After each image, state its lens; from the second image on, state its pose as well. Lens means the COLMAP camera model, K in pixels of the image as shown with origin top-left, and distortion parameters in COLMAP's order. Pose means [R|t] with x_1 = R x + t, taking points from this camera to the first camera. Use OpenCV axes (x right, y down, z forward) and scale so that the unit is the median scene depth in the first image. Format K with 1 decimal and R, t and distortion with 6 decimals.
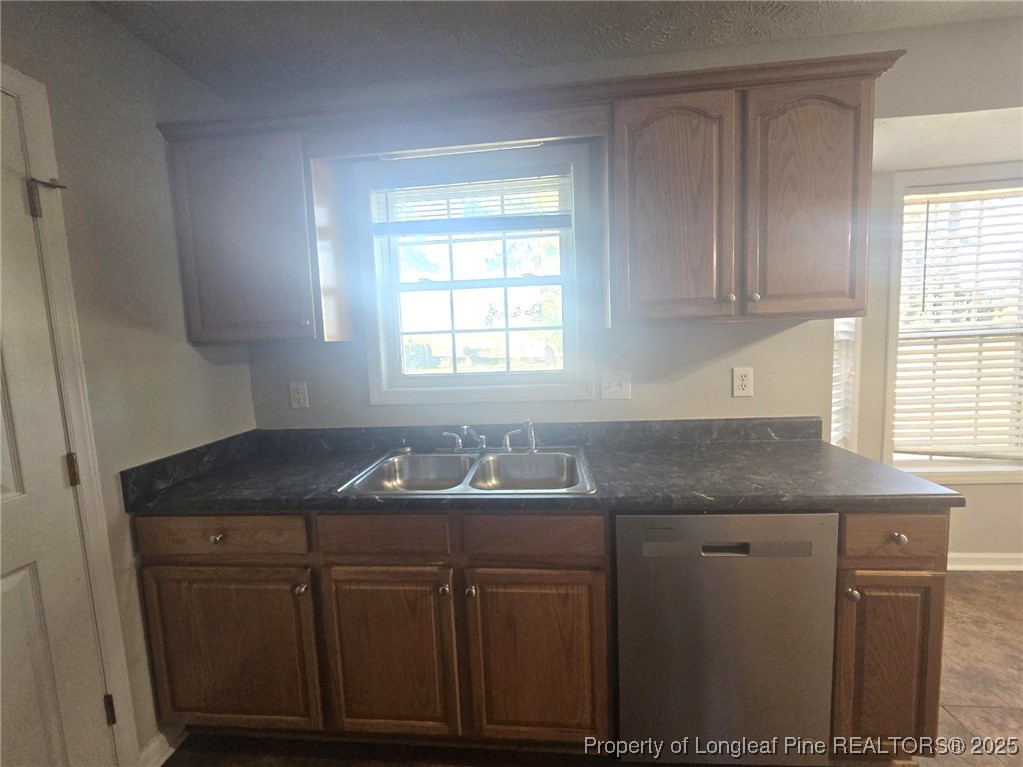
lens RADIAL K [[421.6, 0, 511.2], [0, 421.6, 378.5], [0, 0, 1]] dist [-0.000782, -0.000328]
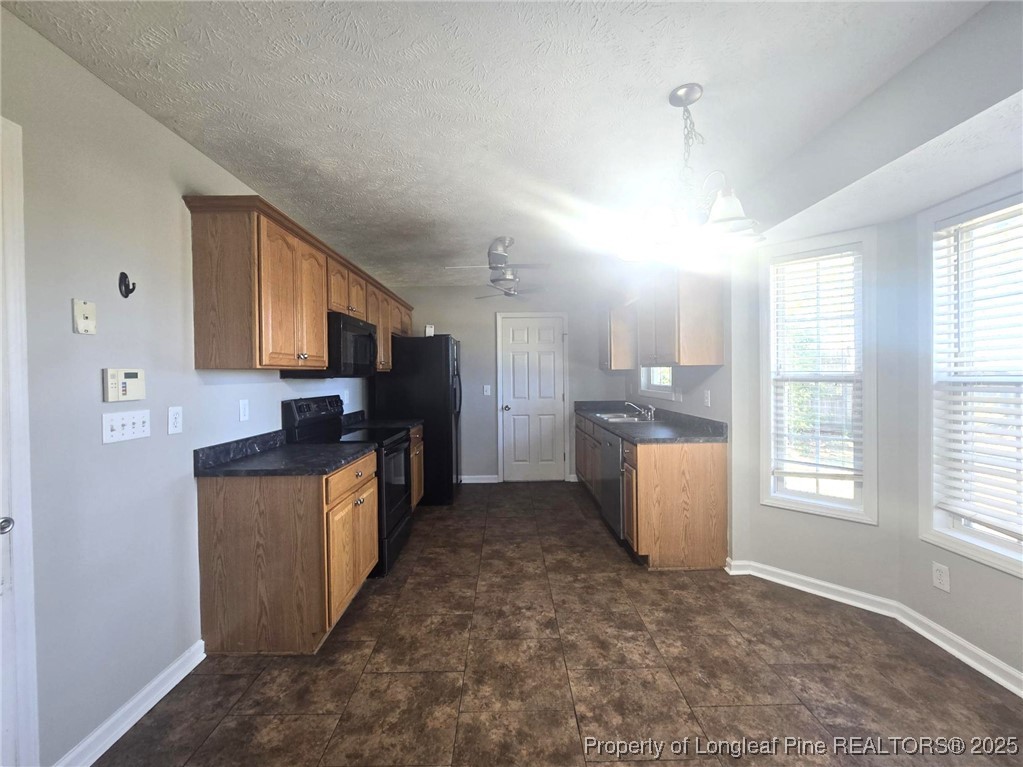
lens RADIAL K [[417.5, 0, 509.7], [0, 417.5, 380.2], [0, 0, 1]] dist [-0.002281, -0.000653]
pose [[0.104848, 0.054135, -0.993014, 2.187091], [-0.085699, 0.995295, 0.045211, -0.075017], [0.990789, 0.080360, 0.108994, -0.031317]]
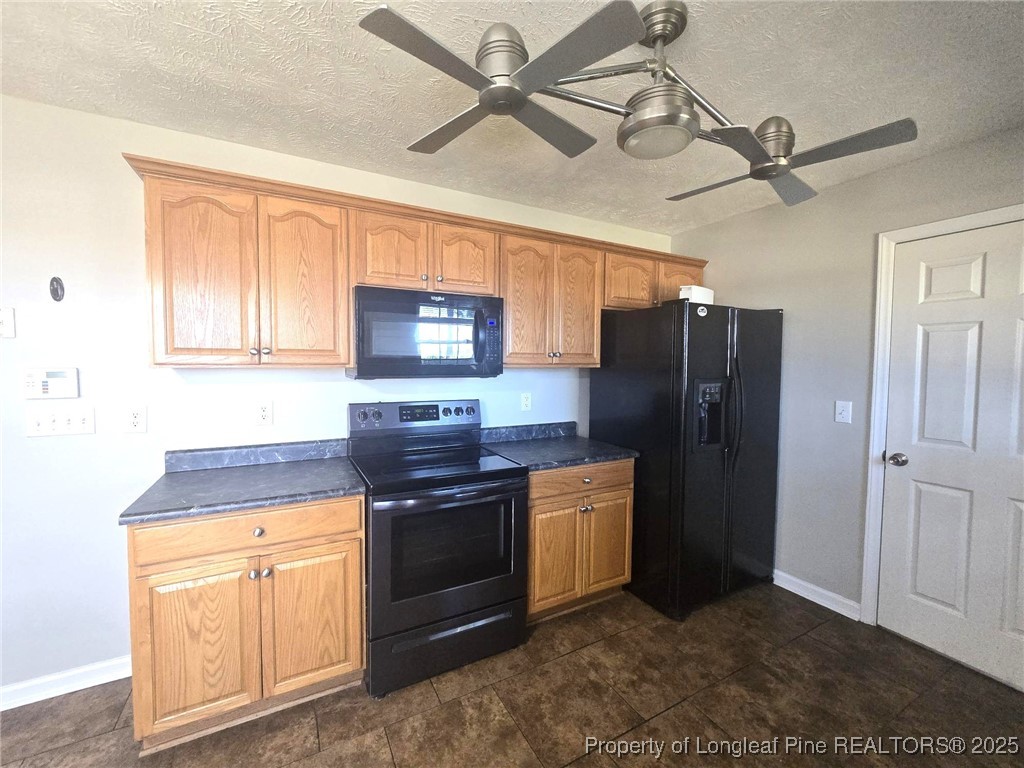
lens RADIAL K [[422.0, 0, 511.7], [0, 422.0, 379.0], [0, 0, 1]] dist [-0.000782, -0.000328]
pose [[-0.826047, 0.059026, -0.560502, 0.882319], [-0.025032, 0.989677, 0.141114, -0.126651], [0.563045, 0.130597, -0.816042, 0.629327]]
